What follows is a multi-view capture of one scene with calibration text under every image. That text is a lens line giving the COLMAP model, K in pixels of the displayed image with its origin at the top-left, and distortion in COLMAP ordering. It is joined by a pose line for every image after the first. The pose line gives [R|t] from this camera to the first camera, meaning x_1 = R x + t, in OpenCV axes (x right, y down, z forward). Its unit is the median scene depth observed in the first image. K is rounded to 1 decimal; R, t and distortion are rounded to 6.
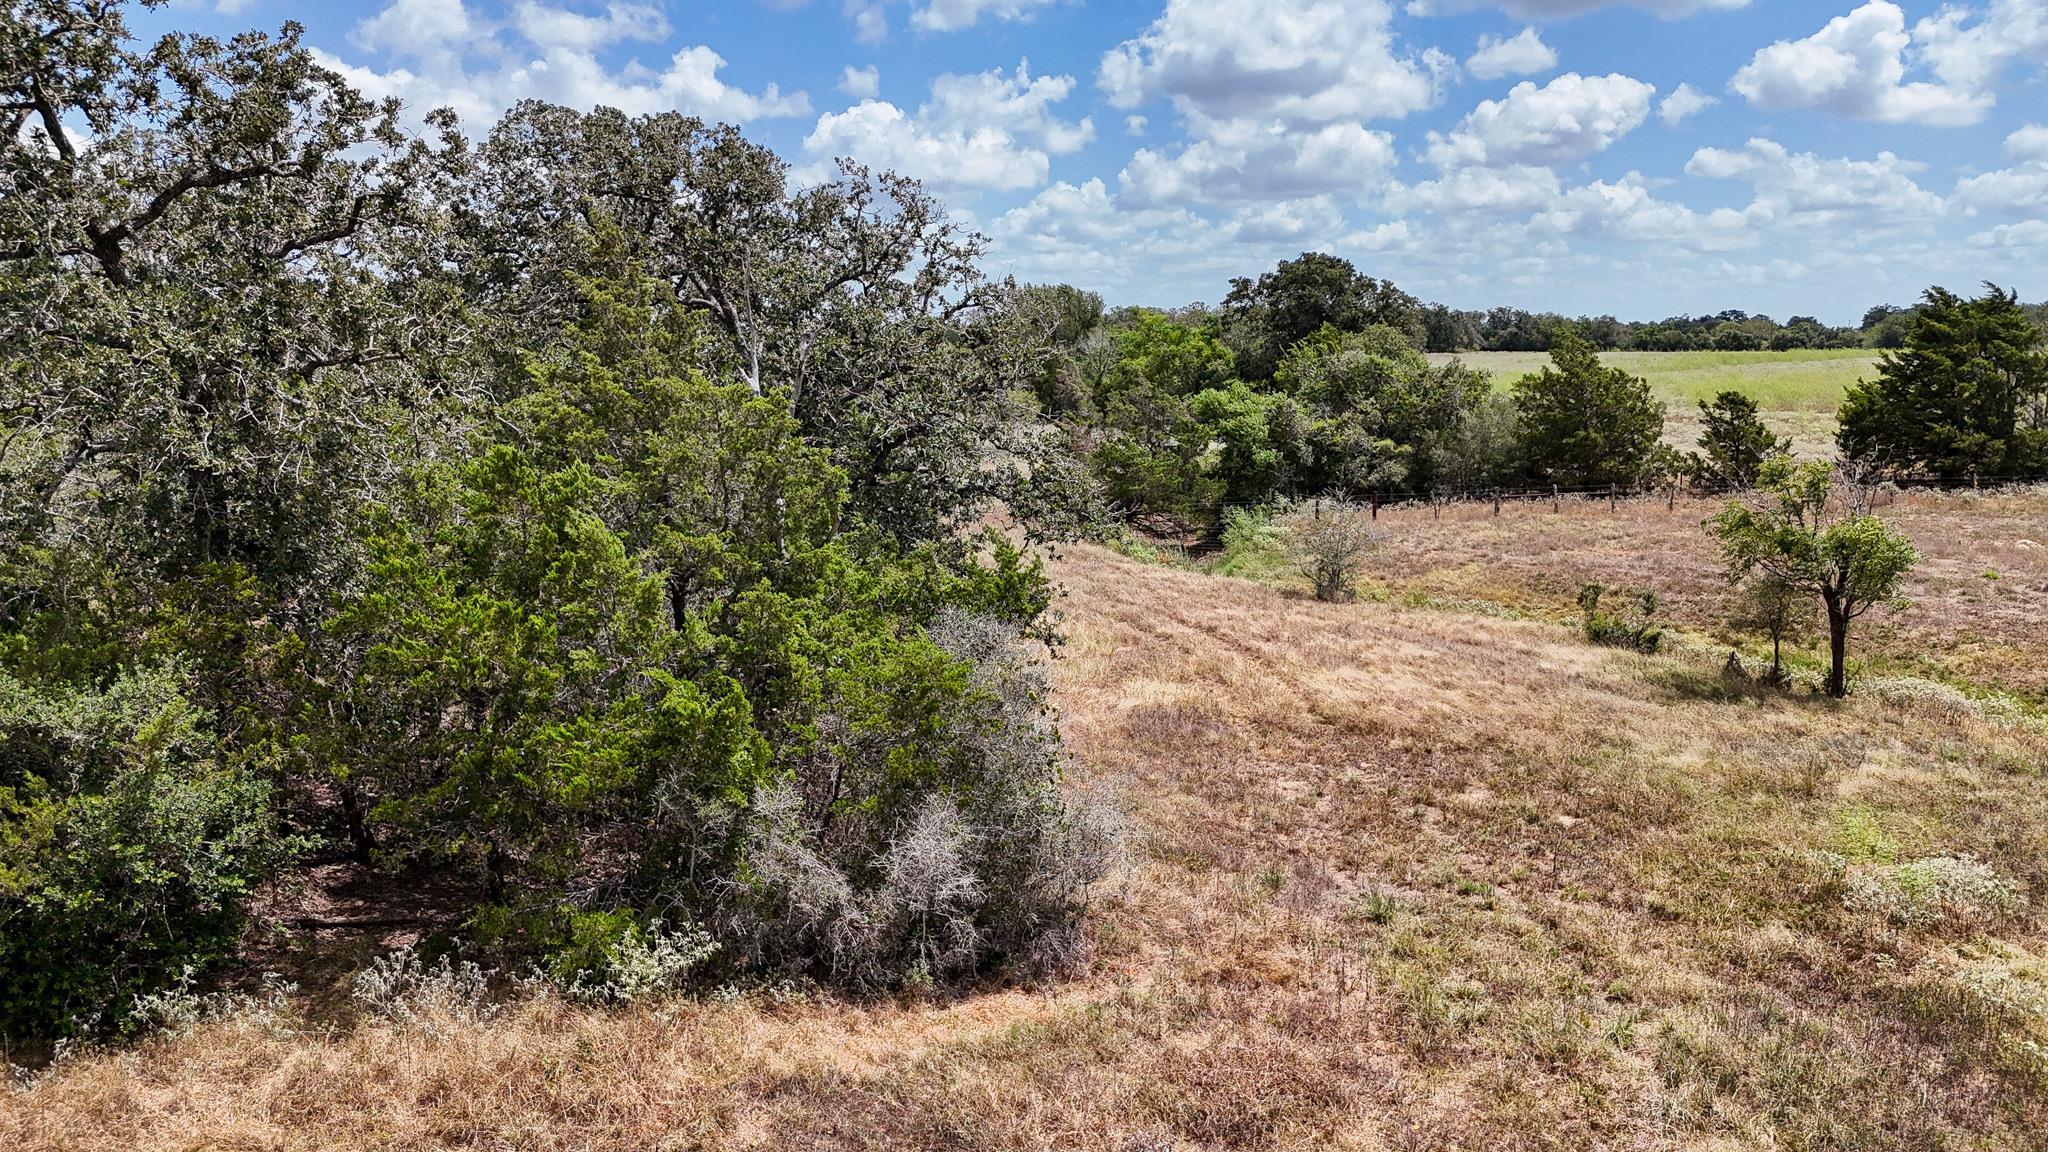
lens RADIAL K [[1532.0, 0, 1038.3], [0, 1532.0, 576.4], [0, 0, 1]] dist [0.112604, -0.134012]
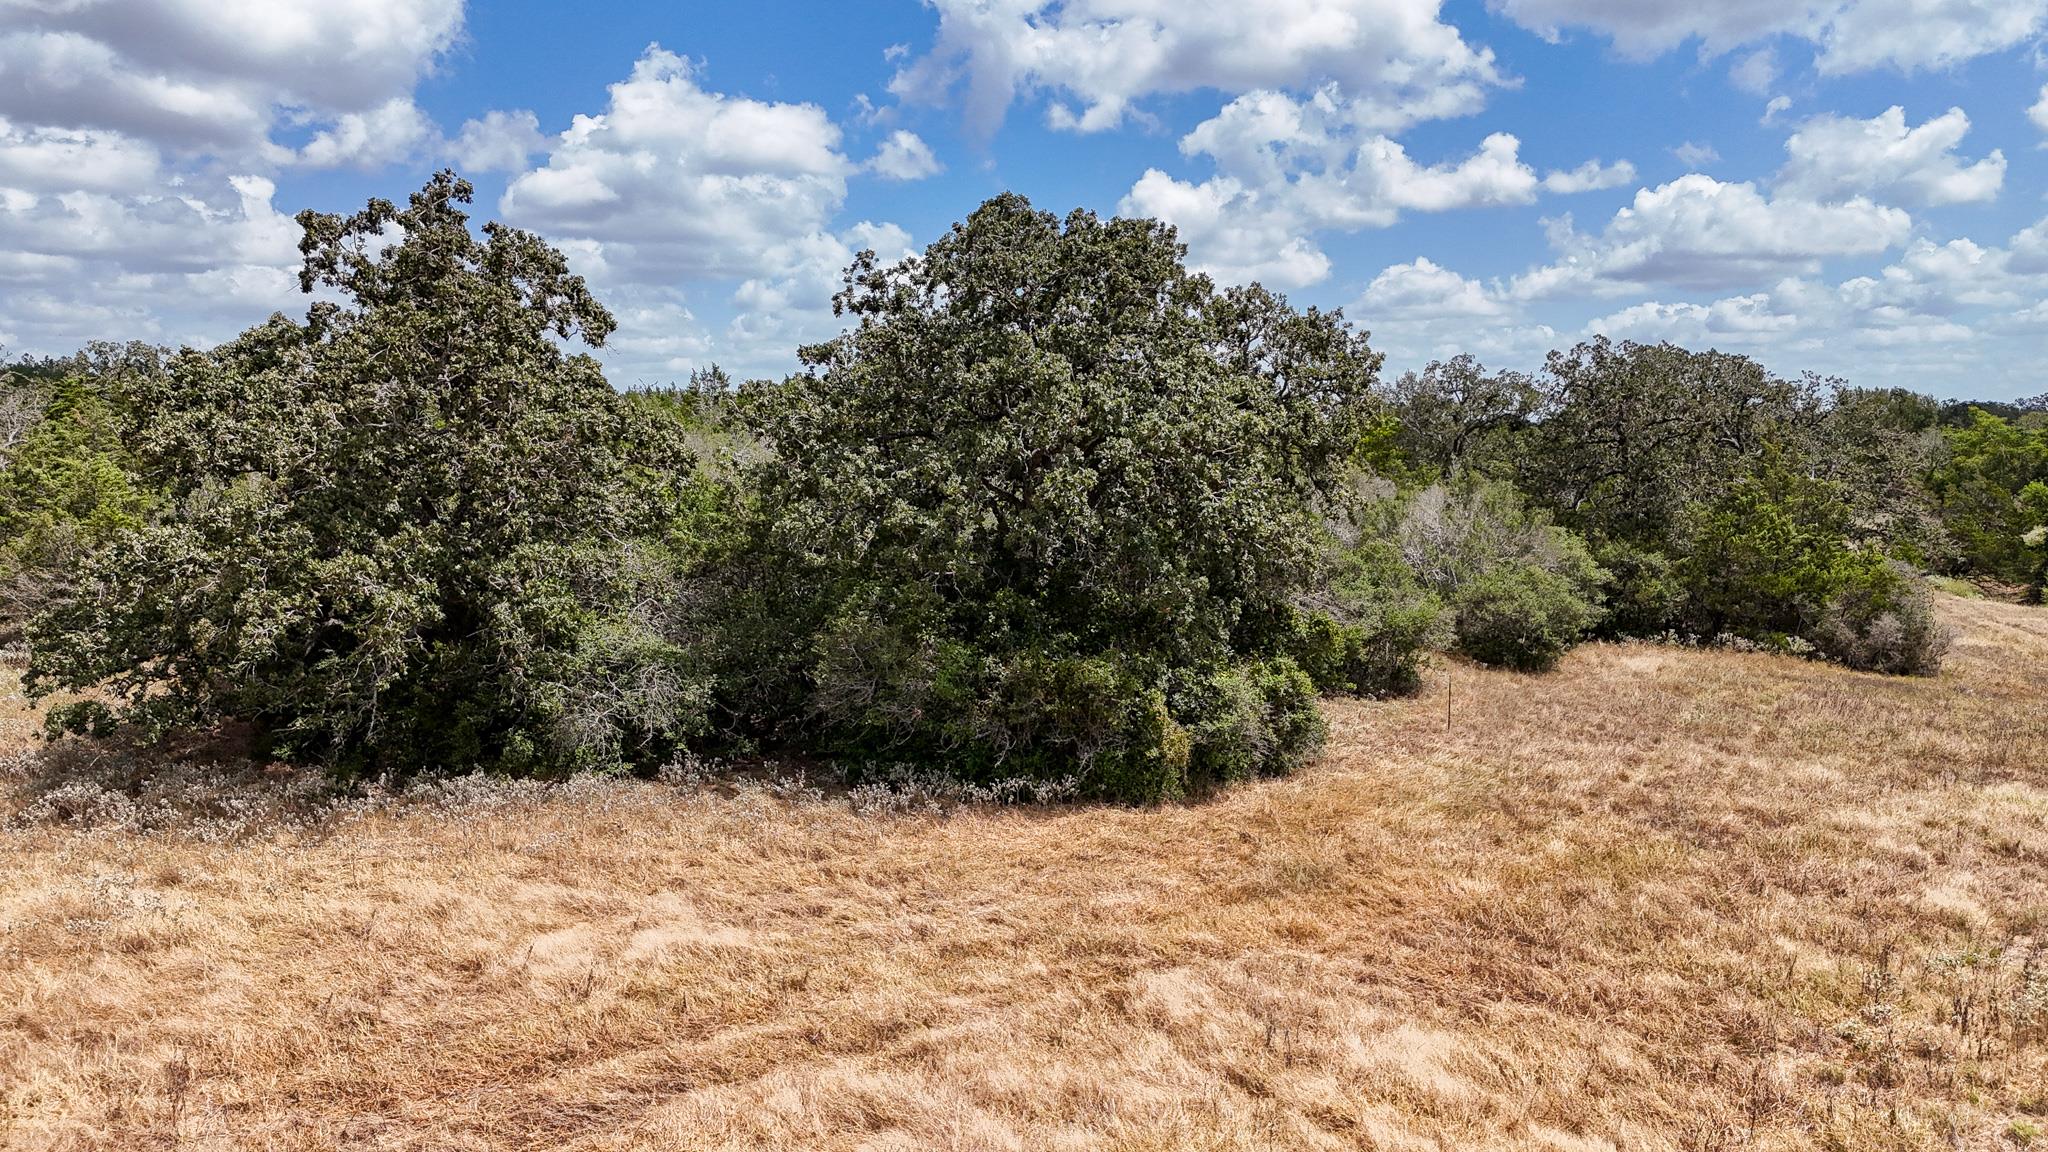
lens RADIAL K [[1532.0, 0, 1038.3], [0, 1532.0, 576.4], [0, 0, 1]] dist [0.112604, -0.134012]
pose [[0.890348, 0.039347, -0.453576, -0.063936], [-0.066084, 0.996877, -0.043240, 0.126038], [0.450458, 0.068473, 0.890168, -1.010557]]
